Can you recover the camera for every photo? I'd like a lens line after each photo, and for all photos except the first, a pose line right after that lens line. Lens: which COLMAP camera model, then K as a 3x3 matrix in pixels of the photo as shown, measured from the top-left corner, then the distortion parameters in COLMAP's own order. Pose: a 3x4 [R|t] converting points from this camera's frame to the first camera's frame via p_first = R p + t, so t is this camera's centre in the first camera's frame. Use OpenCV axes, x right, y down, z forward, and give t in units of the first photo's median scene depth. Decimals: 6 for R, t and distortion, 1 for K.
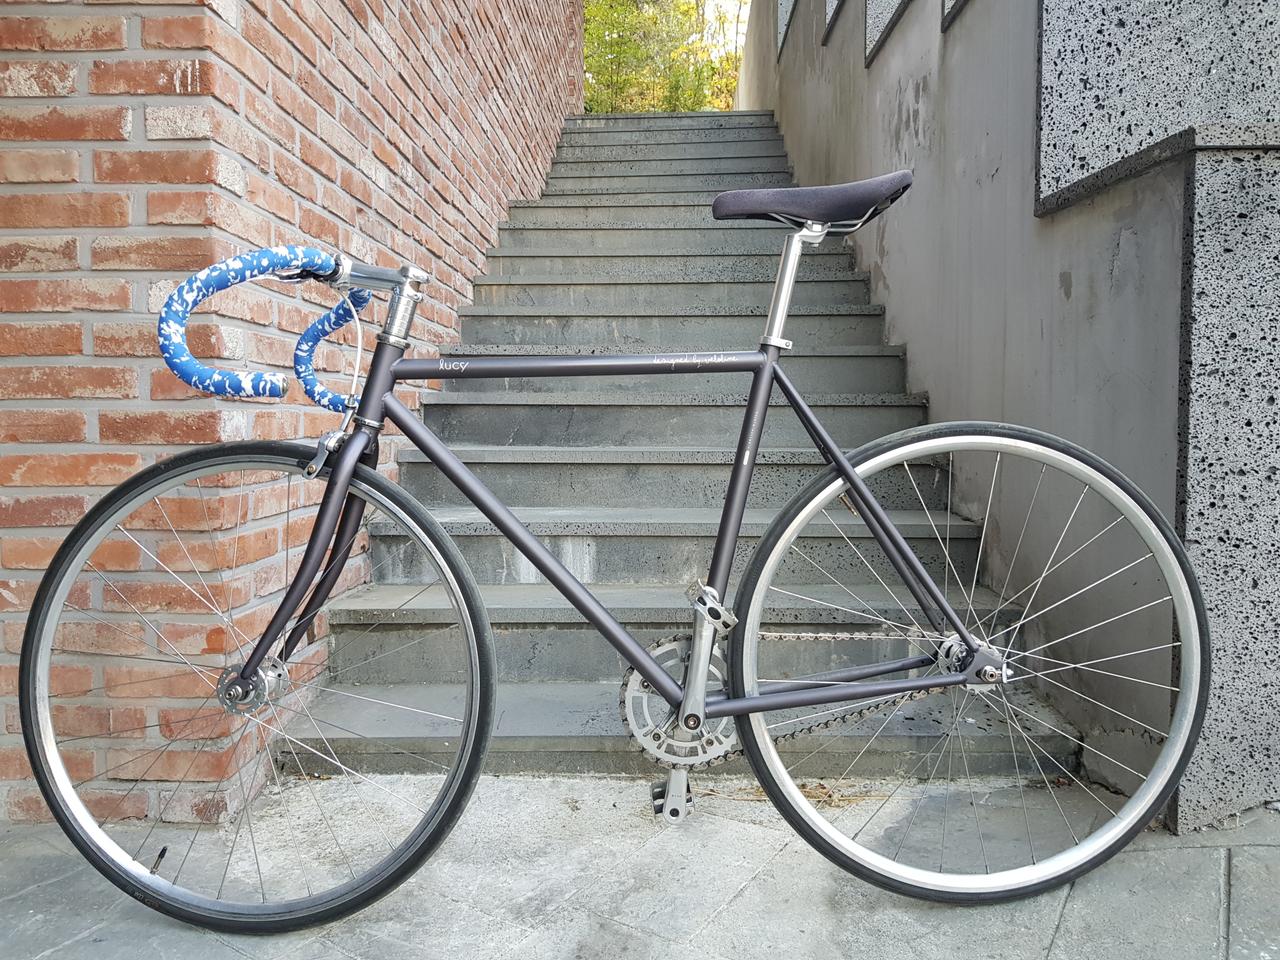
lens RADIAL K [[1027.1, 0, 639.2], [0, 1027.1, 485.1], [0, 0, 1]] dist [0.054433, -0.052036]
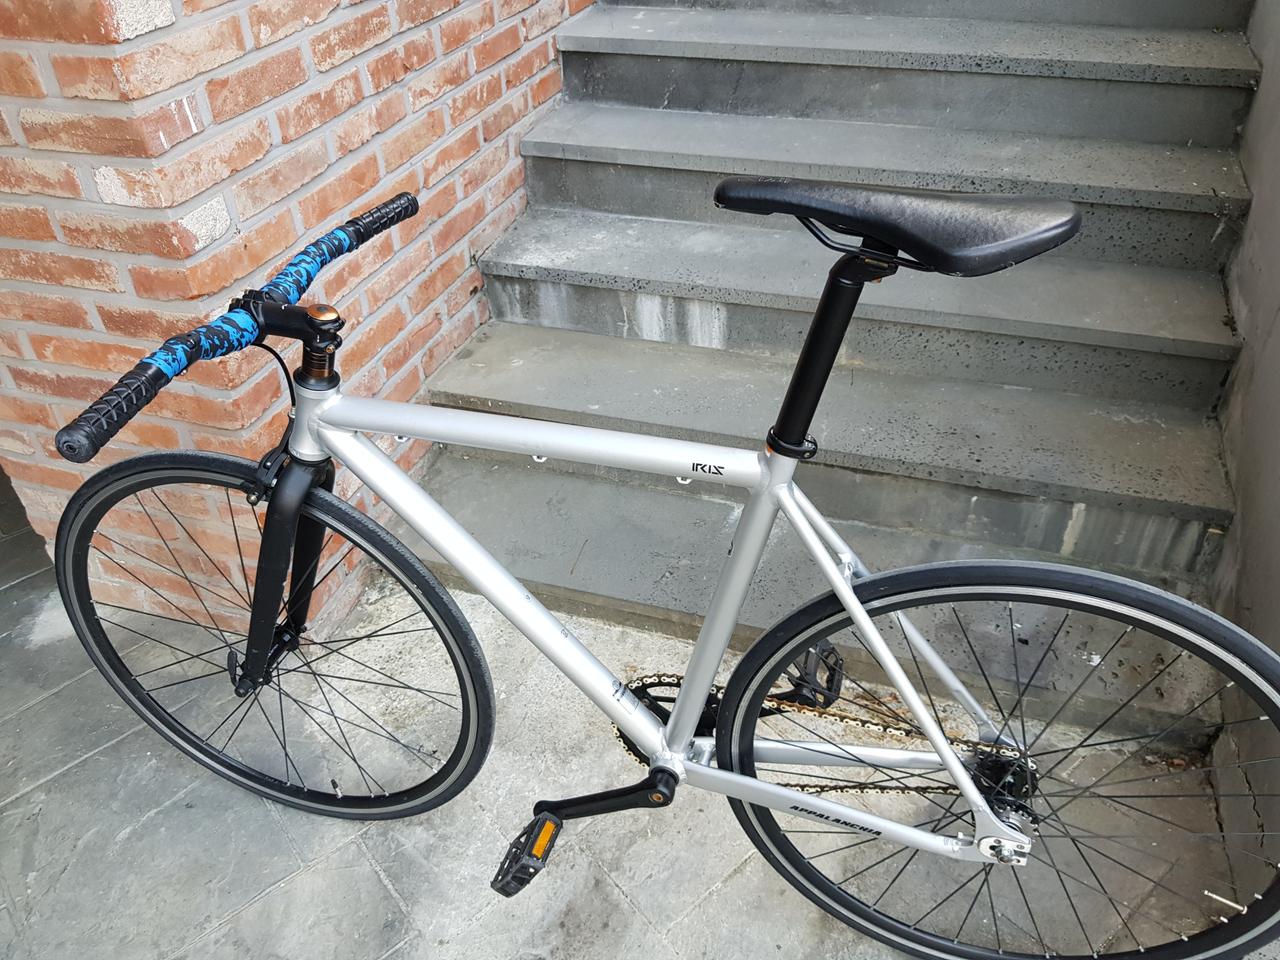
lens RADIAL K [[1027.1, 0, 639.0], [0, 1027.1, 478.8], [0, 0, 1]] dist [0.054433, -0.052036]
pose [[0.952277, 0.148235, -0.266825, 0.195246], [0.028795, 0.826633, 0.562004, -0.439468], [0.303875, -0.542867, 0.782915, 0.352873]]
